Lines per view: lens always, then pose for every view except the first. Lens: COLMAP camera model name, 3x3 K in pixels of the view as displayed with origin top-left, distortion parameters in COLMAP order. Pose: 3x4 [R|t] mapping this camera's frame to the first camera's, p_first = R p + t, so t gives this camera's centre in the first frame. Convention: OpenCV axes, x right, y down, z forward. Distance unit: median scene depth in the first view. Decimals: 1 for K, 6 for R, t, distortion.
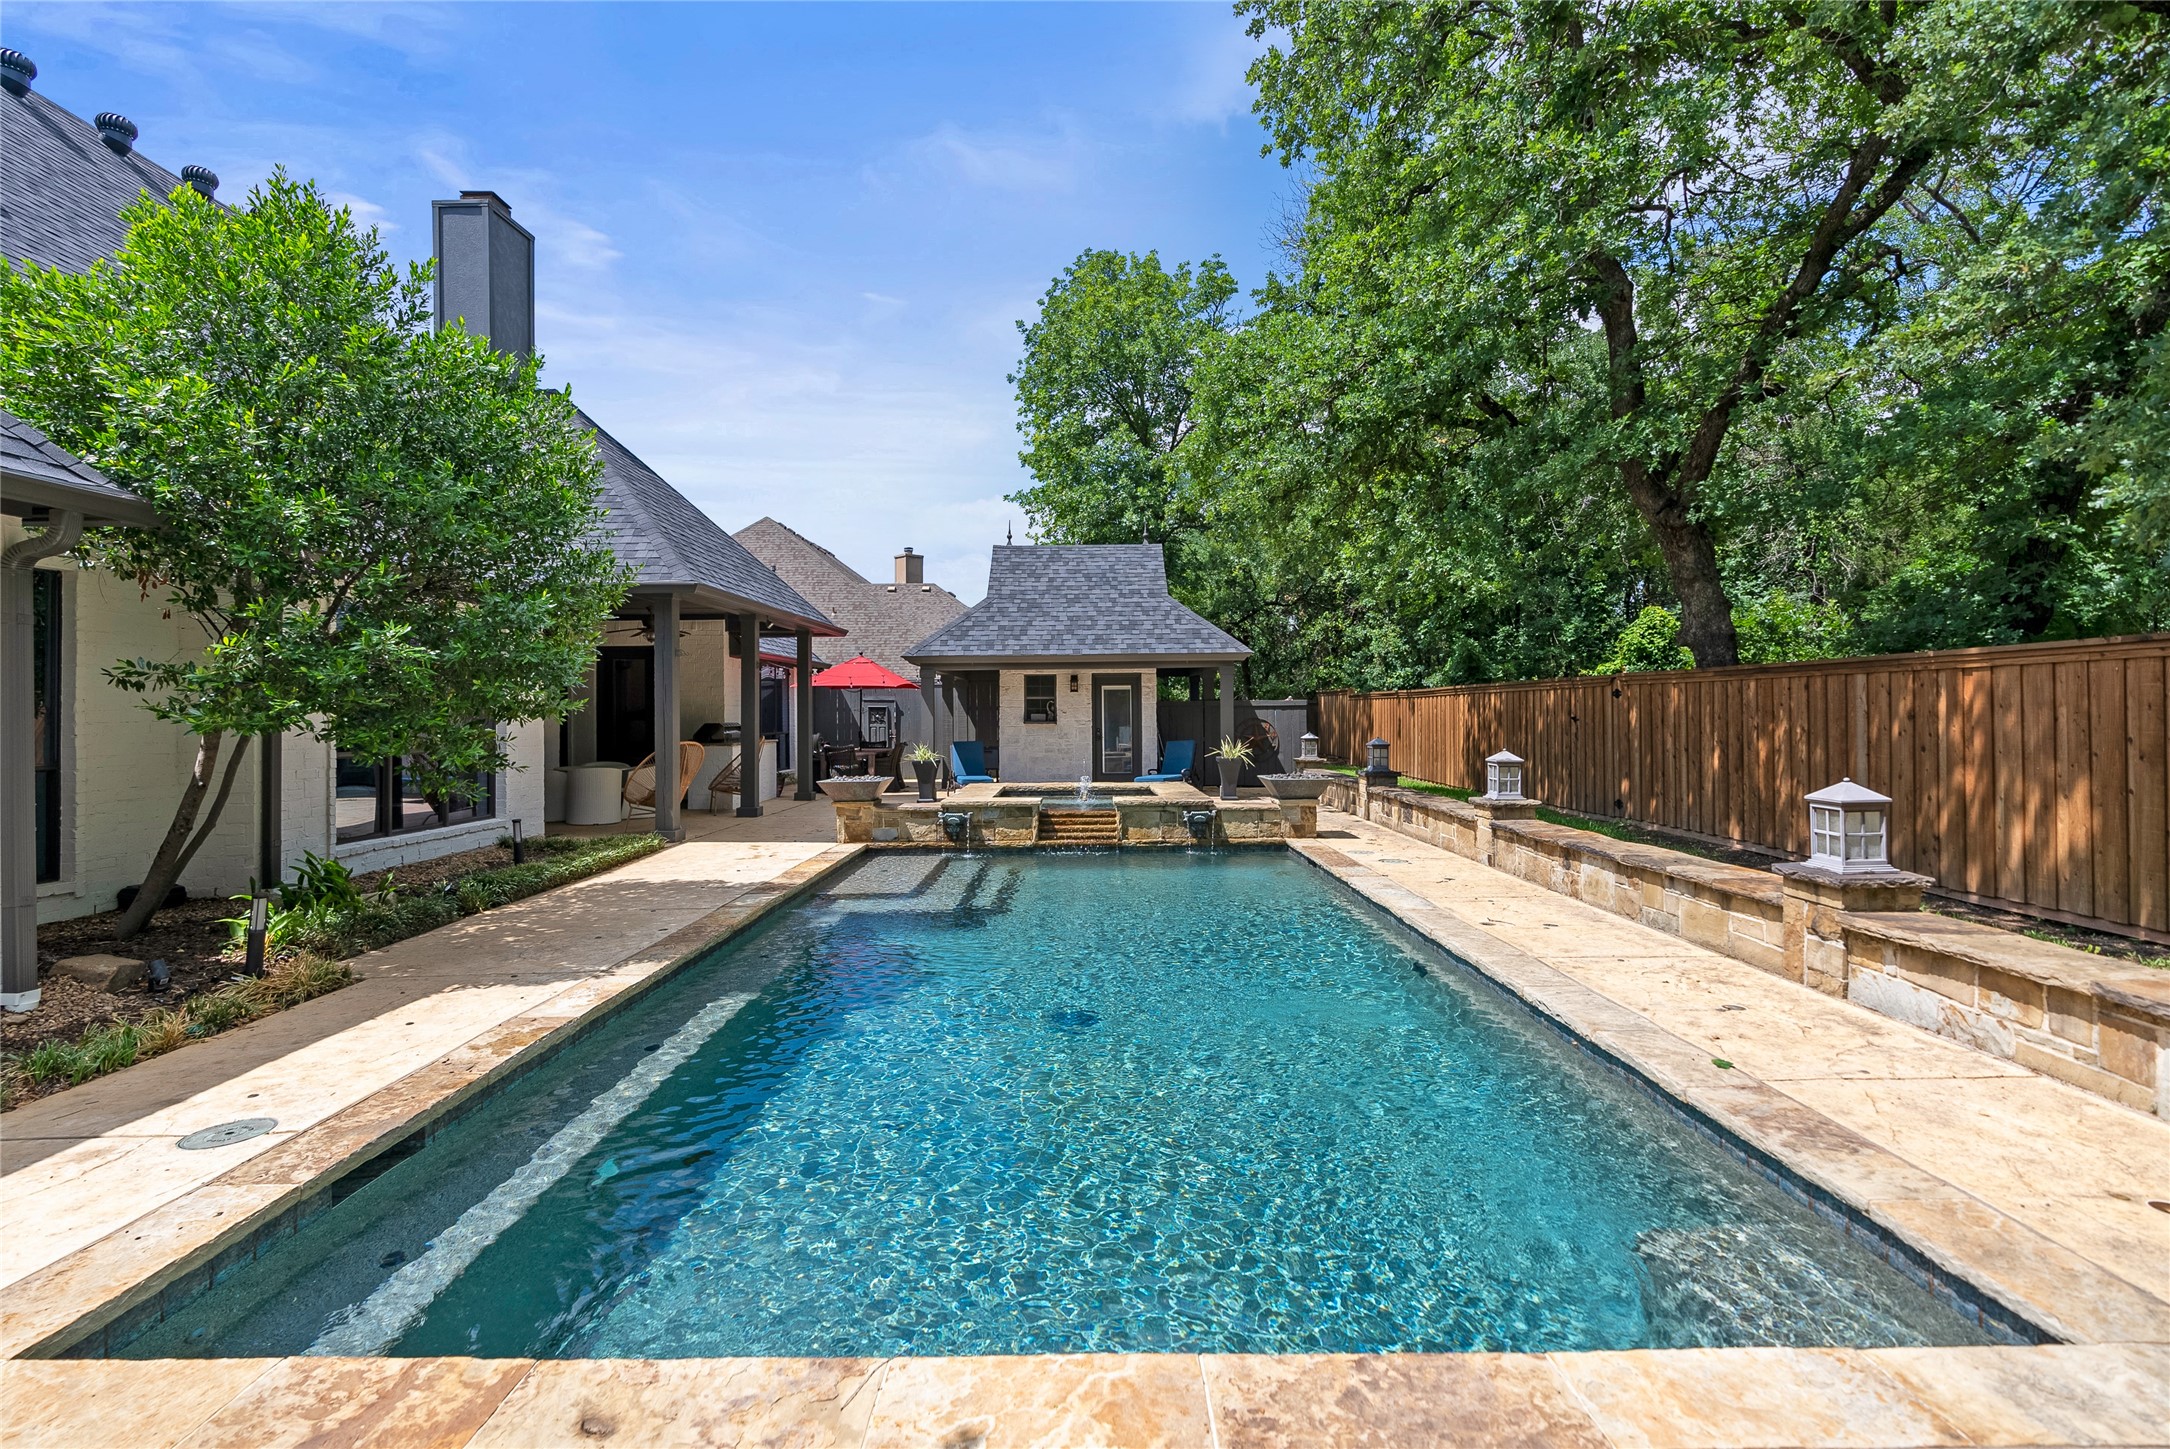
lens RADIAL K [[985.6, 0, 1074.3], [0, 985.6, 715.4], [0, 0, 1]] dist [-0.003731, 0.000176]
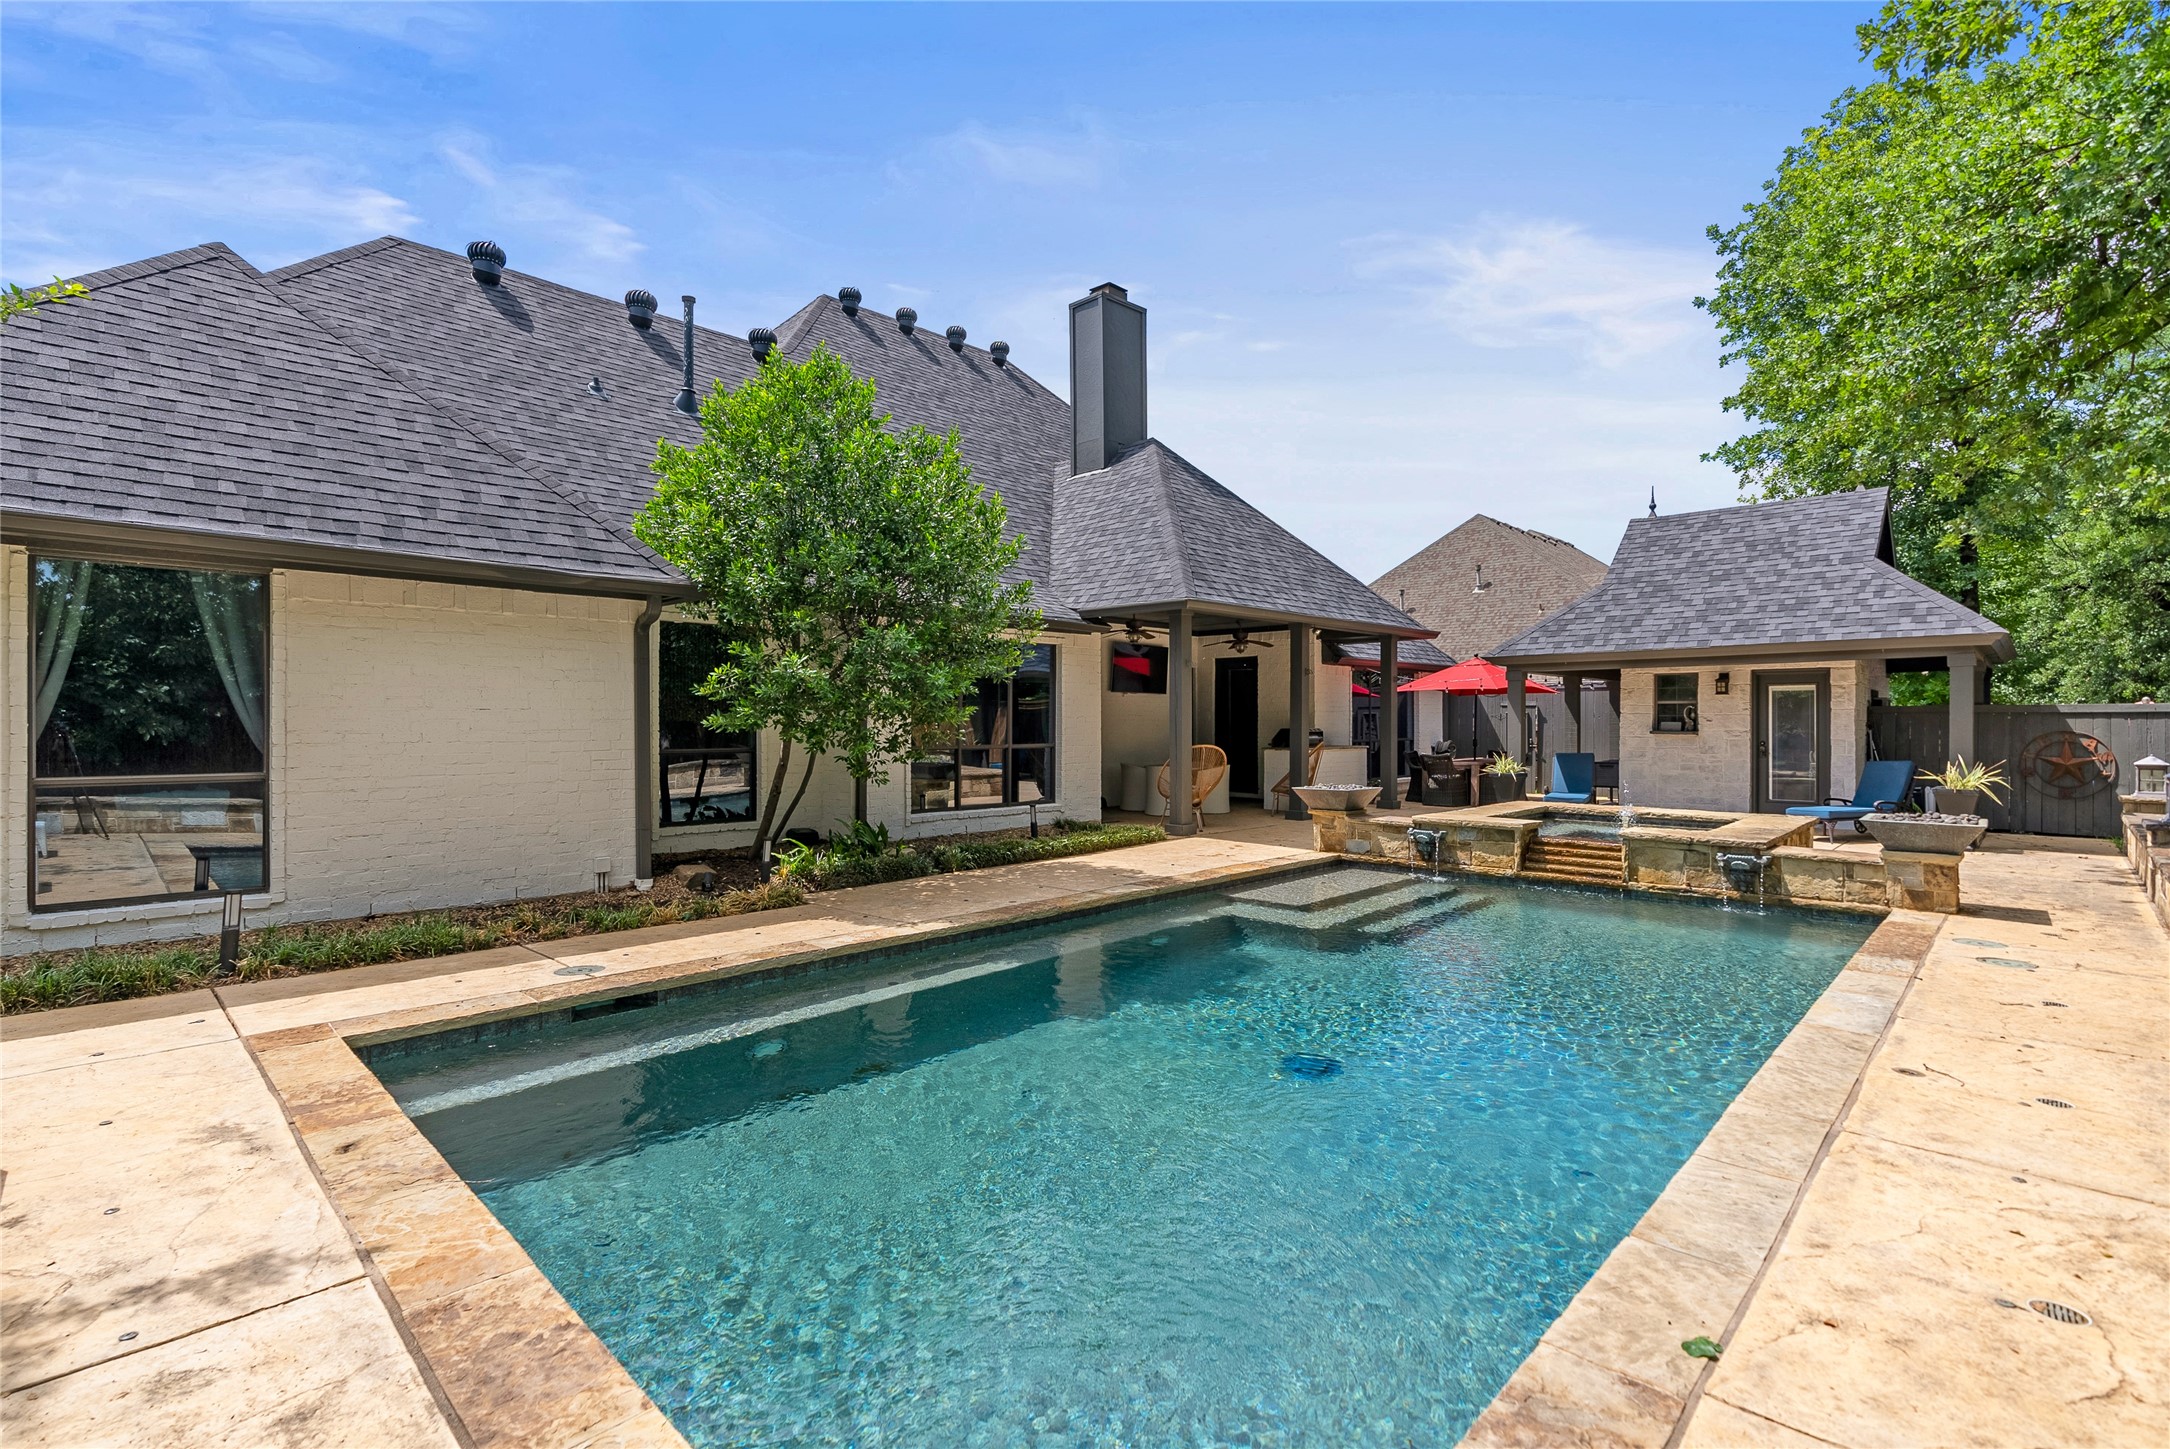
lens RADIAL K [[1007.0, 0, 1085.0], [0, 1007.0, 724.5], [0, 0, 1]] dist [0.019012, 0.000041]
pose [[0.725893, 0.009433, -0.687743, 0.199161], [-0.006355, 0.999955, 0.007008, -0.002460], [0.687779, -0.000717, 0.725920, 0.069523]]
